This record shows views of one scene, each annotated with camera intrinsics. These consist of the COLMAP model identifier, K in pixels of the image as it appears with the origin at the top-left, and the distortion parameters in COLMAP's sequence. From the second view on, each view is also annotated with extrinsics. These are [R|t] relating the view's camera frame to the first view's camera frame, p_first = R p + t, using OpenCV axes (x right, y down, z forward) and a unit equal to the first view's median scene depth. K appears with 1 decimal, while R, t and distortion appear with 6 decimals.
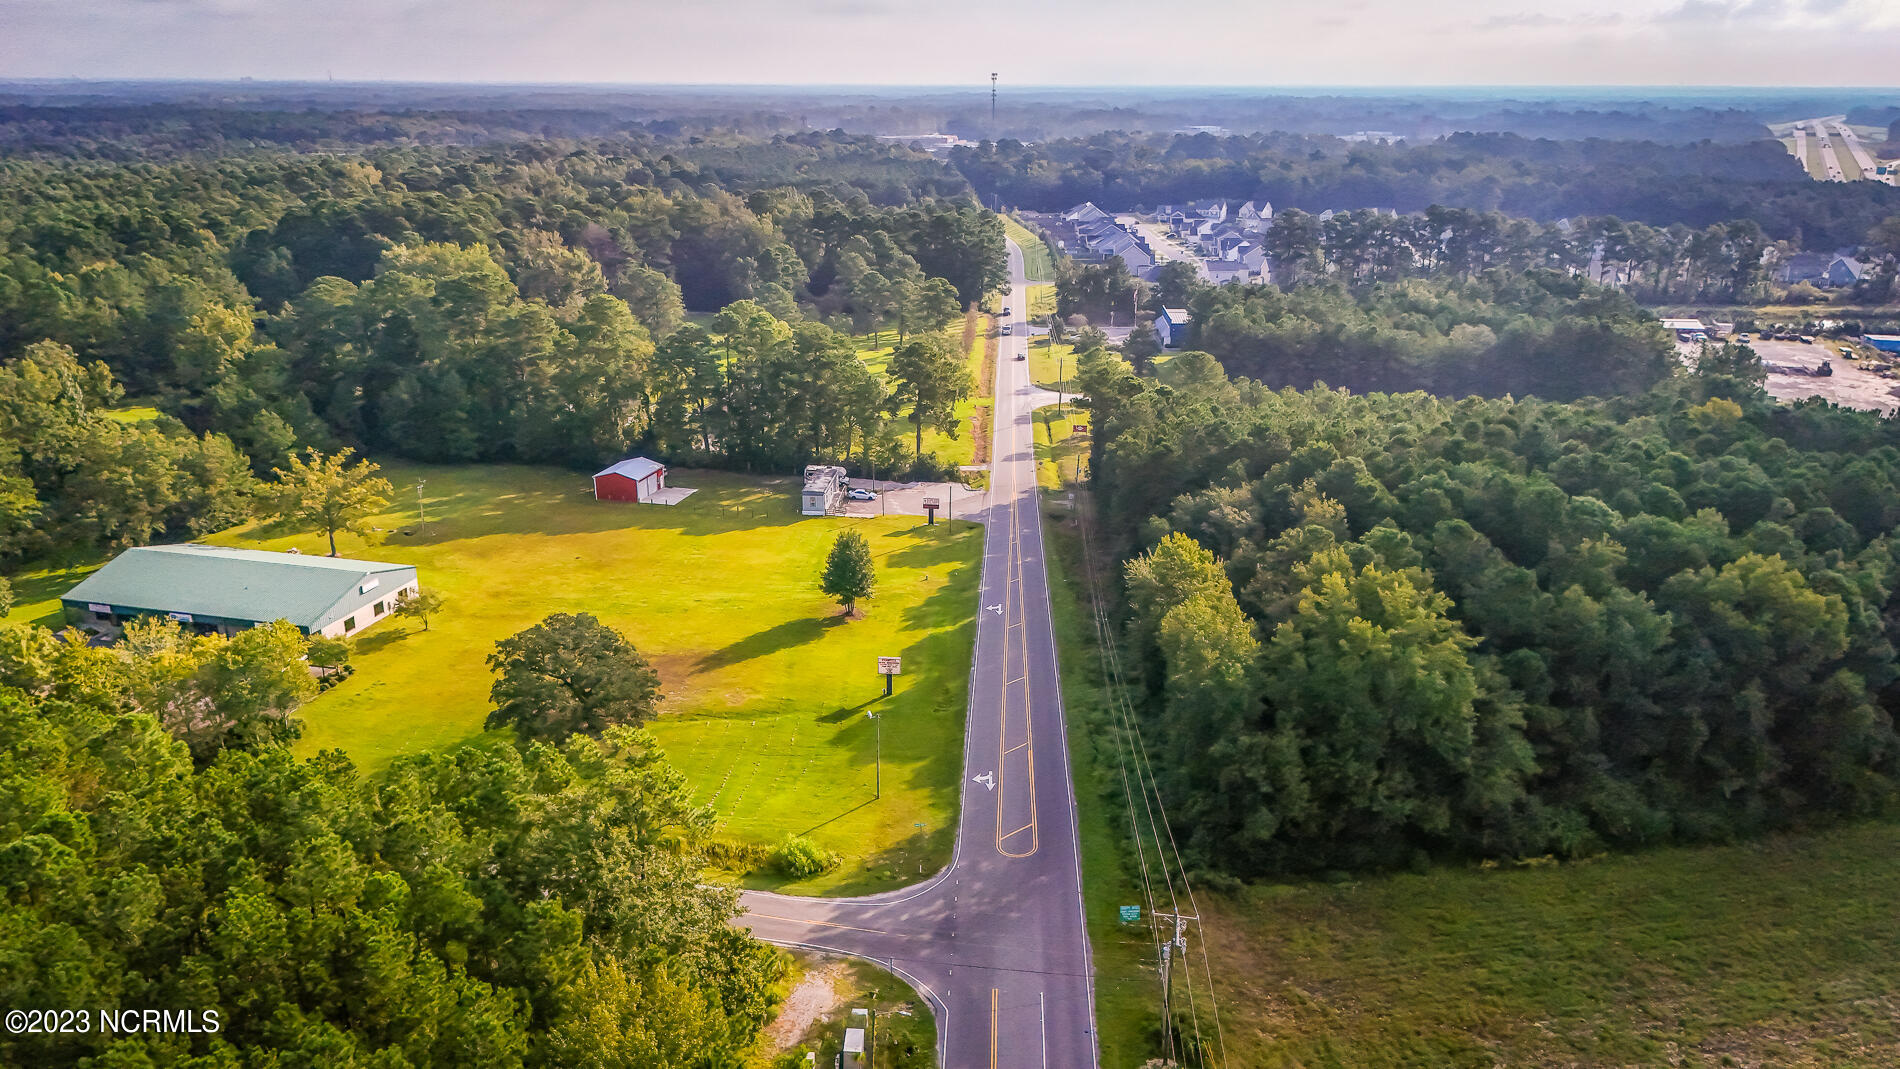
lens RADIAL K [[1394.3, 0, 945.2], [0, 1394.3, 546.1], [0, 0, 1]] dist [0.069452, -0.076953]
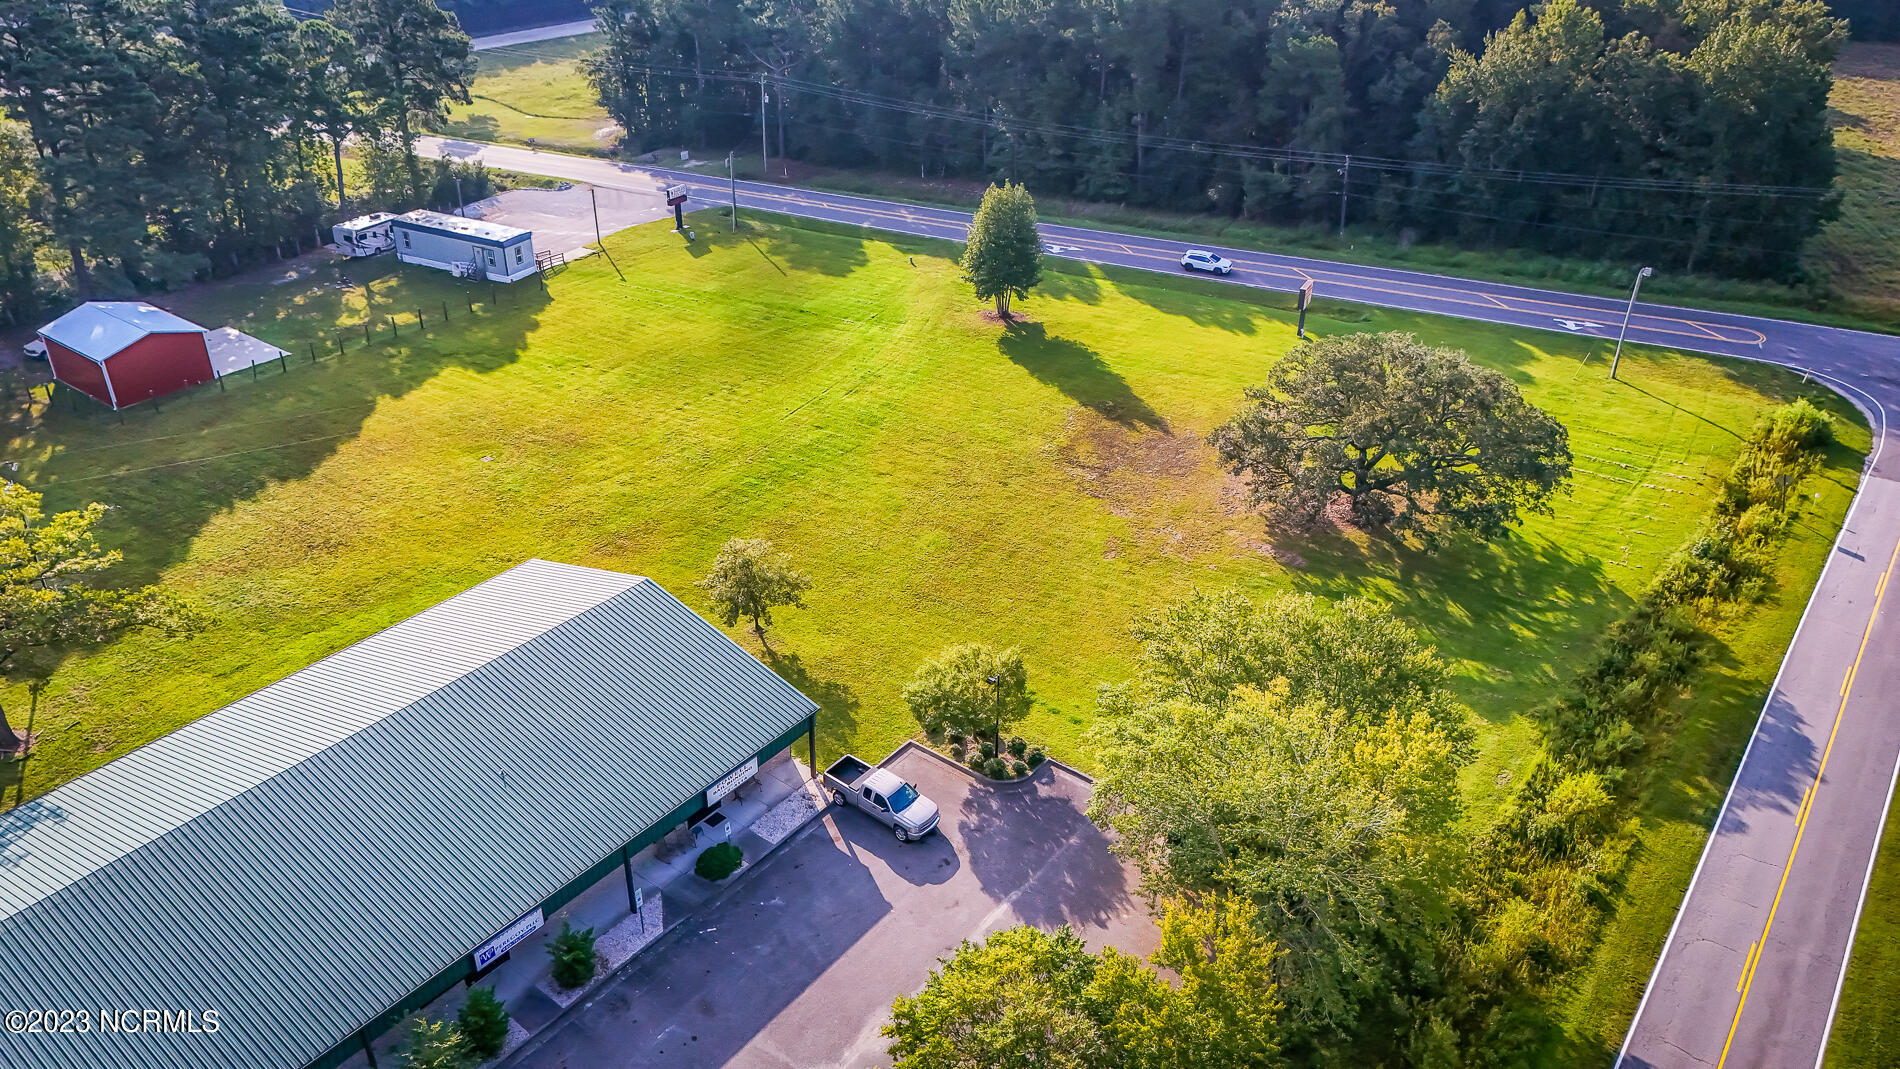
lens RADIAL K [[1394.3, 0, 946.7], [0, 1394.3, 538.4], [0, 0, 1]] dist [0.069452, -0.076953]
pose [[0.387473, -0.453841, 0.802429, -0.560379], [0.283039, 0.886952, 0.364973, -0.092423], [-0.877356, 0.085701, 0.472125, 0.591472]]
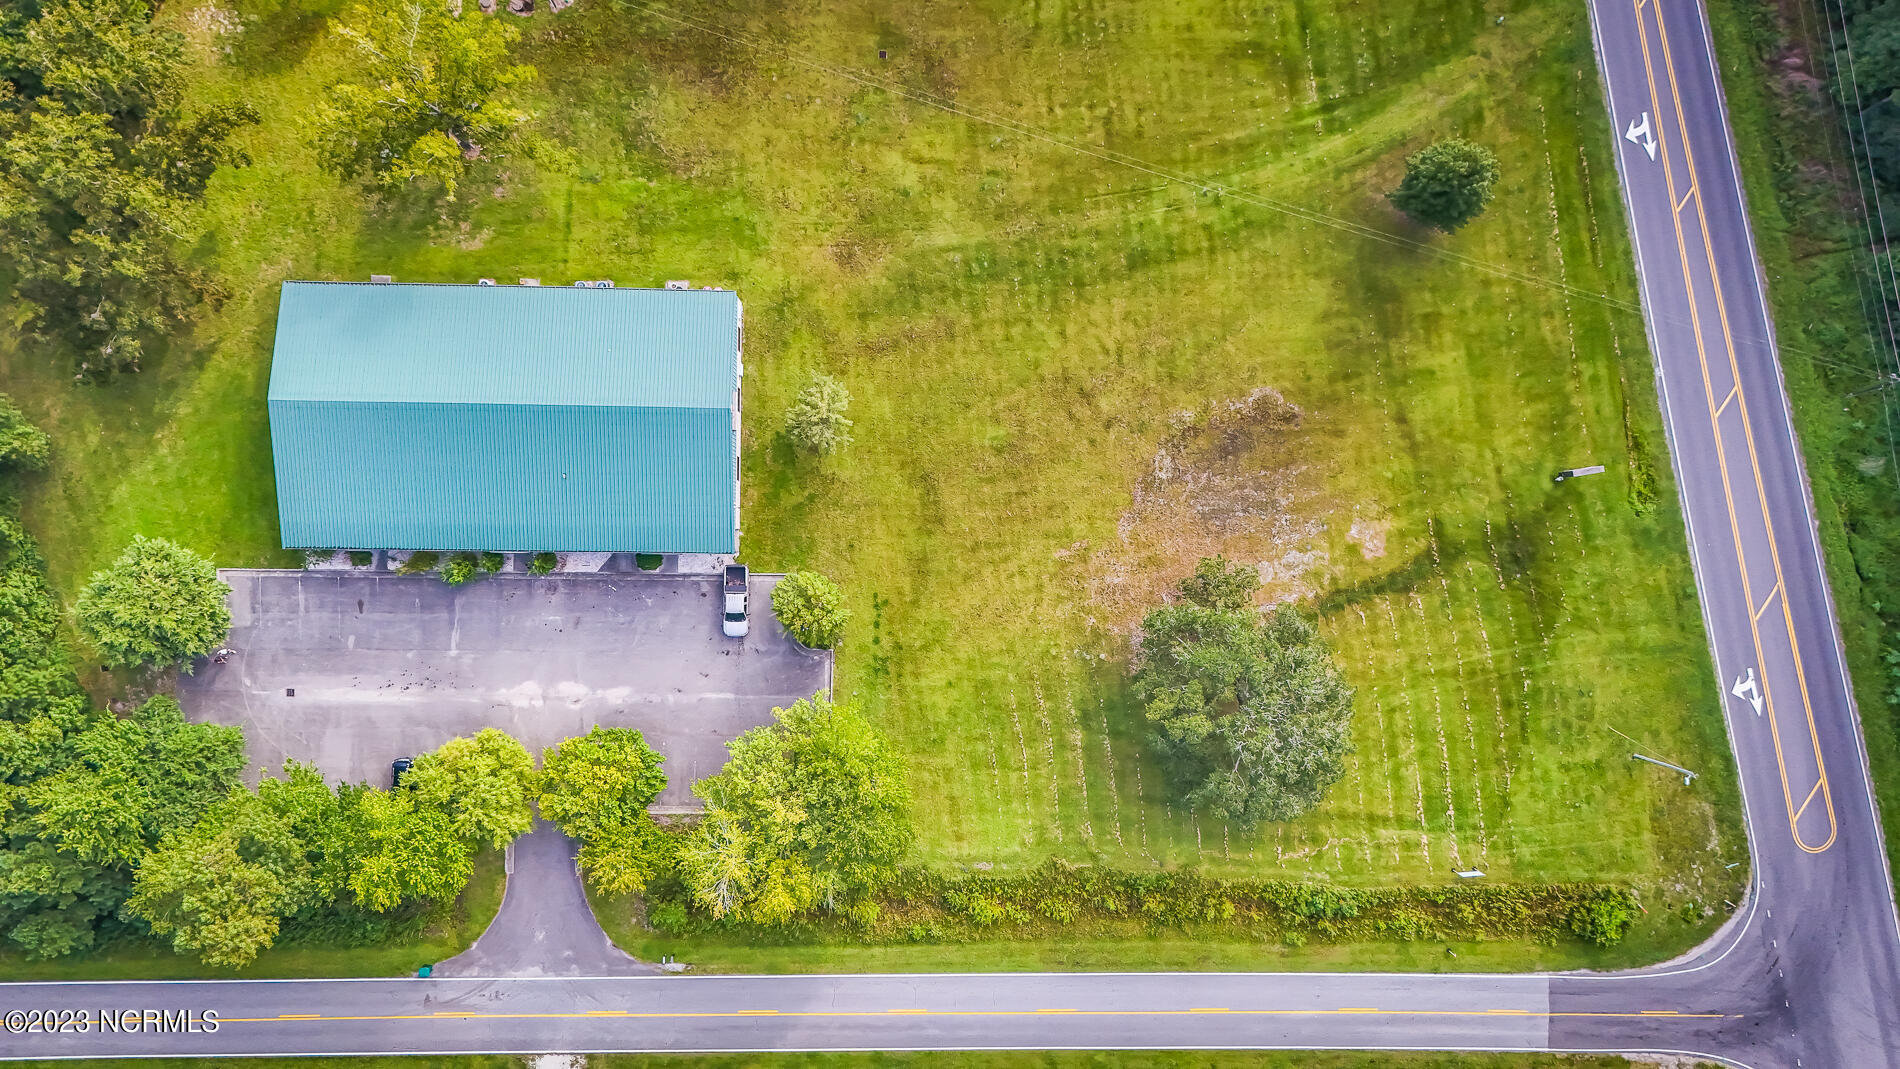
lens RADIAL K [[1394.3, 0, 955.9], [0, 1394.3, 540.3], [0, 0, 1]] dist [0.069452, -0.076953]
pose [[0.969272, -0.245295, 0.018503, -0.272358], [0.058583, 0.303230, 0.951115, -0.446095], [-0.238914, -0.920805, 0.308283, 0.587351]]
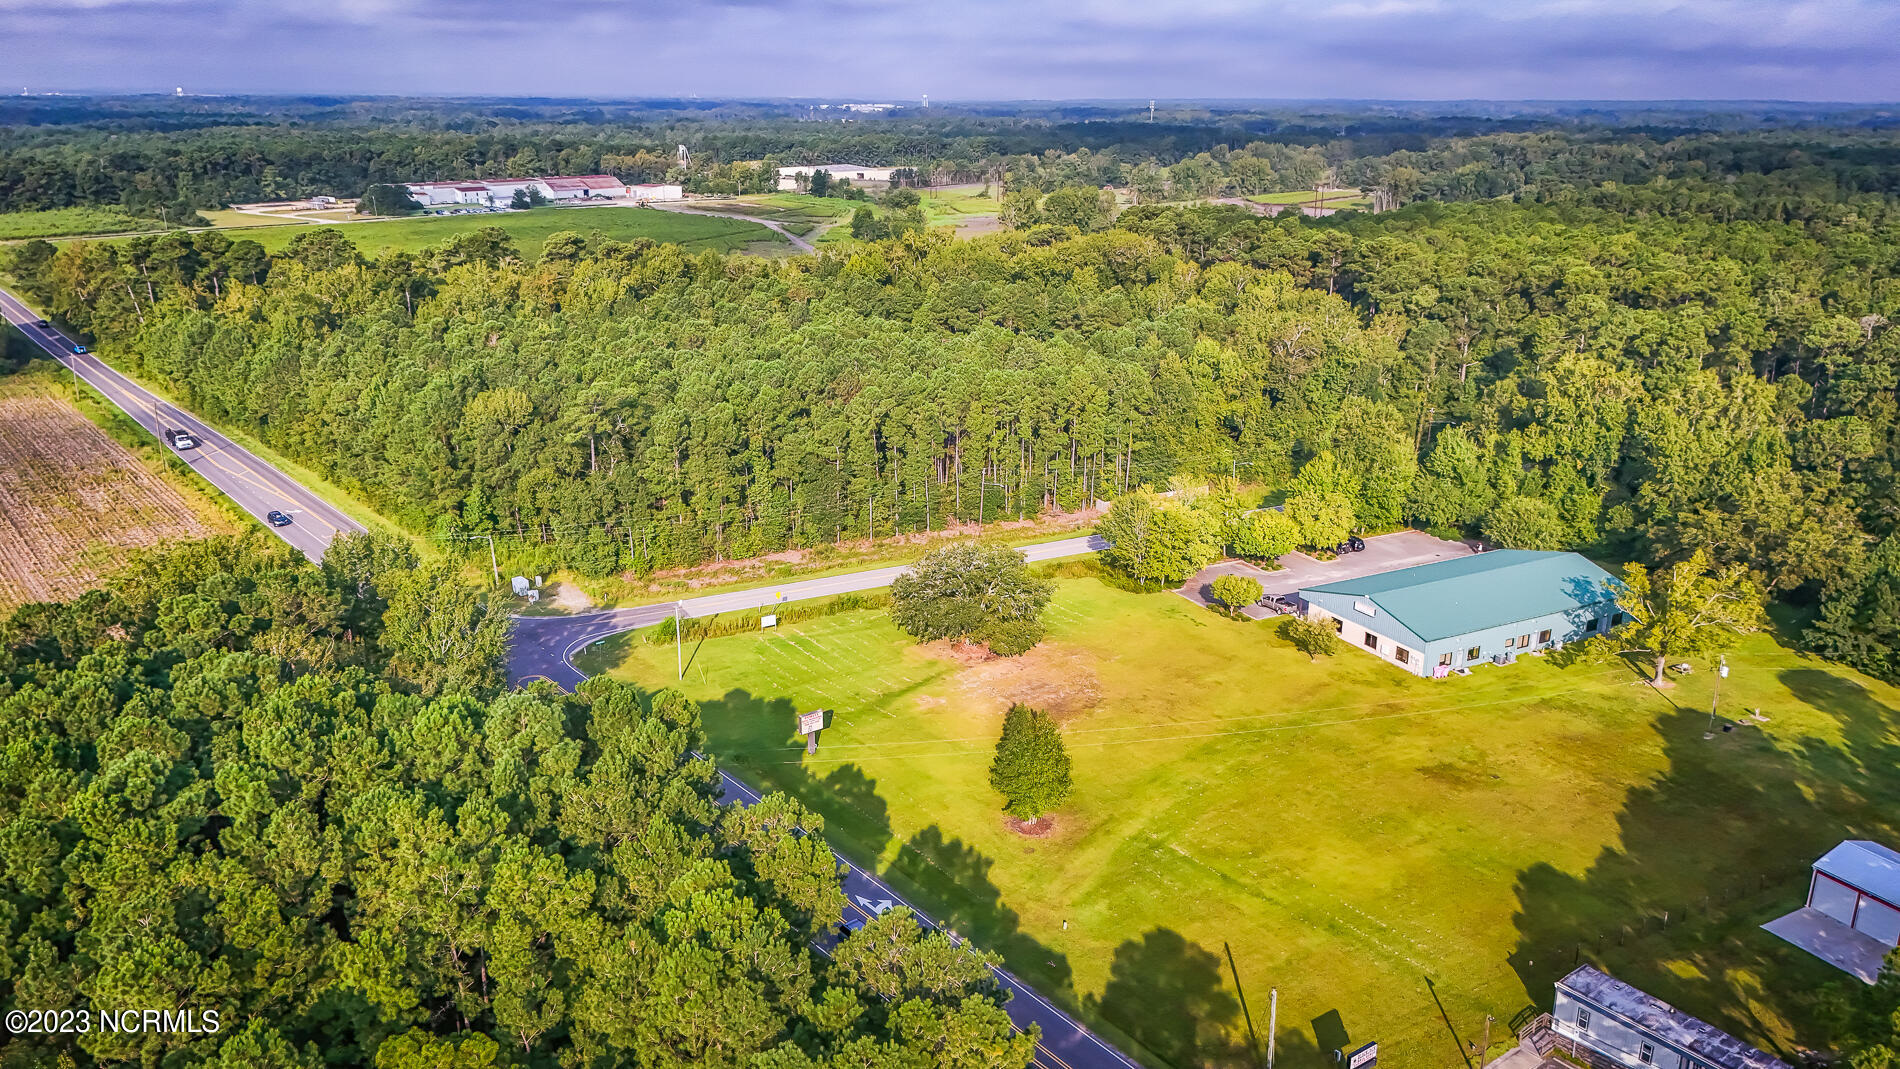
lens RADIAL K [[1394.3, 0, 942.4], [0, 1394.3, 542.8], [0, 0, 1]] dist [0.069452, -0.076953]
pose [[-0.738707, 0.199816, -0.643728, 0.320230], [-0.217899, 0.832970, 0.508607, -0.343799], [0.637834, 0.515979, -0.571781, 1.077846]]
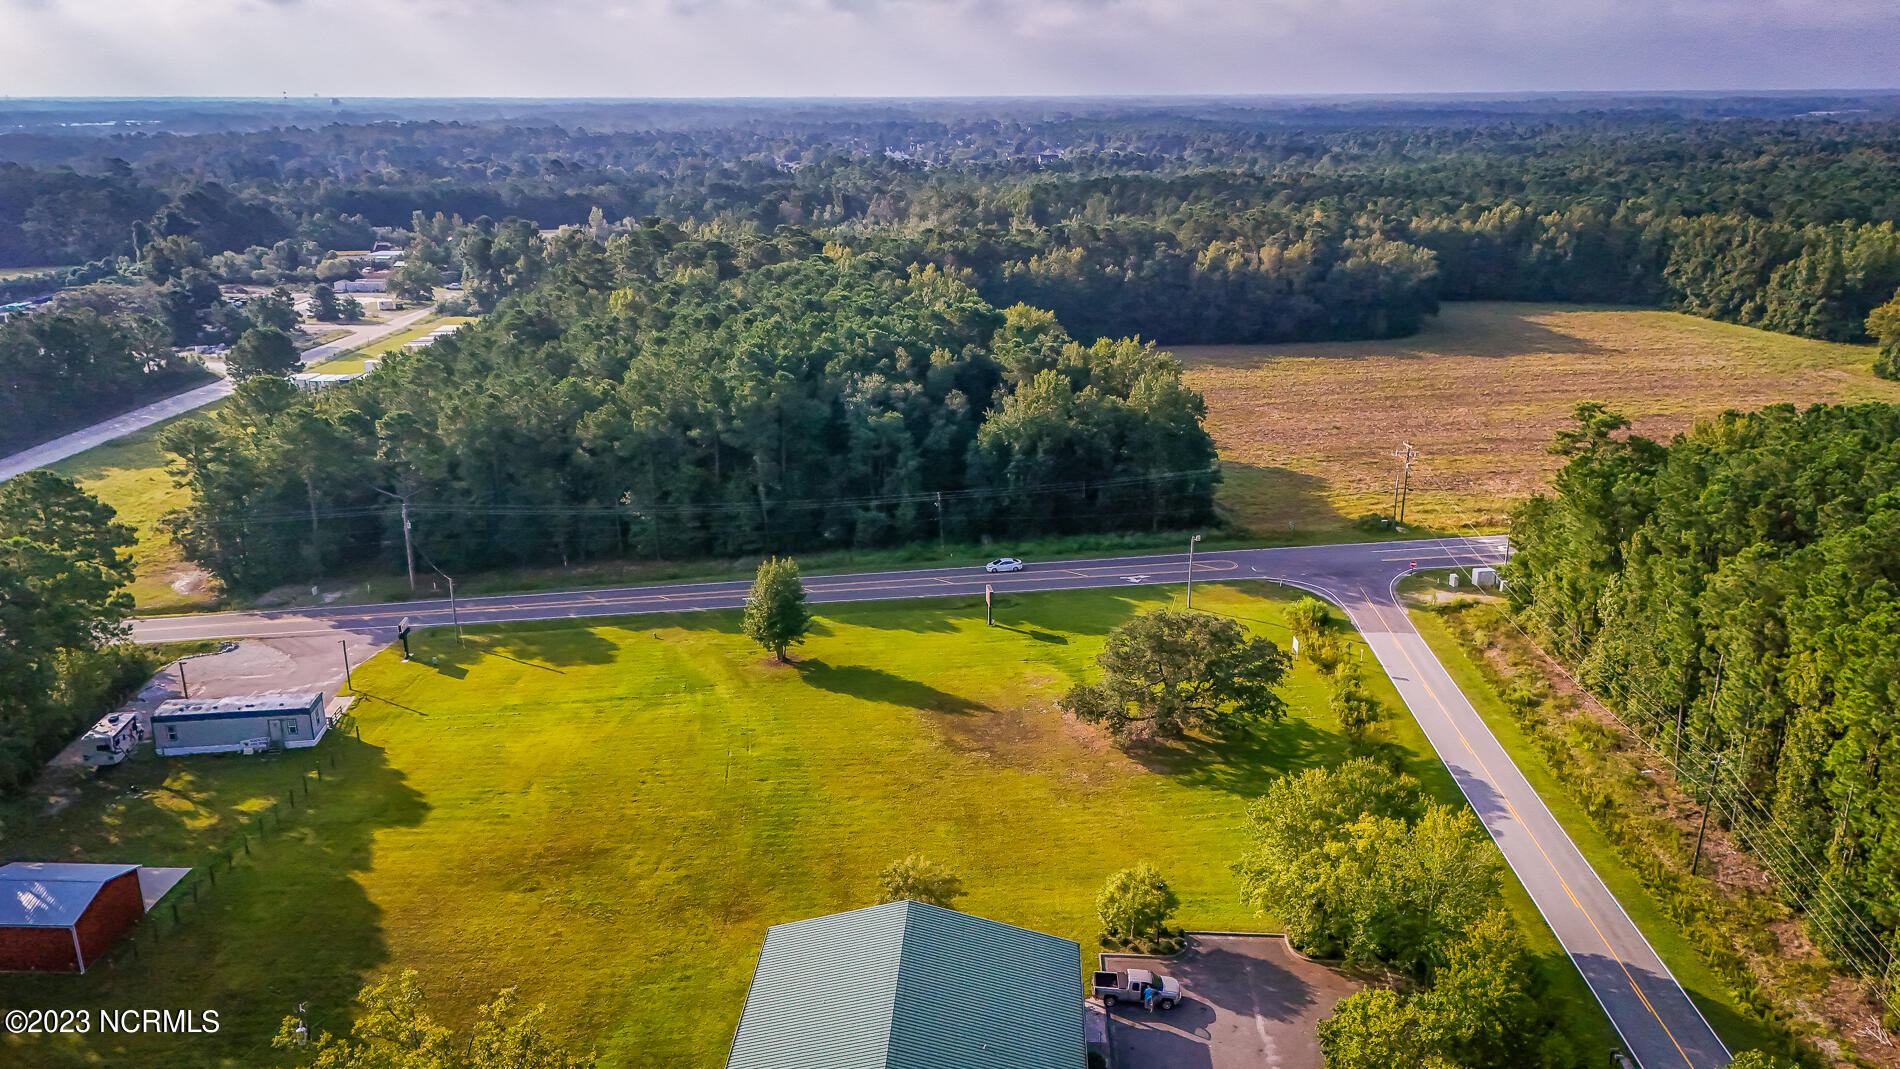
lens RADIAL K [[1394.3, 0, 947.6], [0, 1394.3, 535.3], [0, 0, 1]] dist [0.069452, -0.076953]
pose [[-0.205543, -0.298113, 0.932138, -0.703353], [0.309463, 0.883802, 0.350894, -0.233429], [-0.928431, 0.360586, -0.089404, 0.793225]]
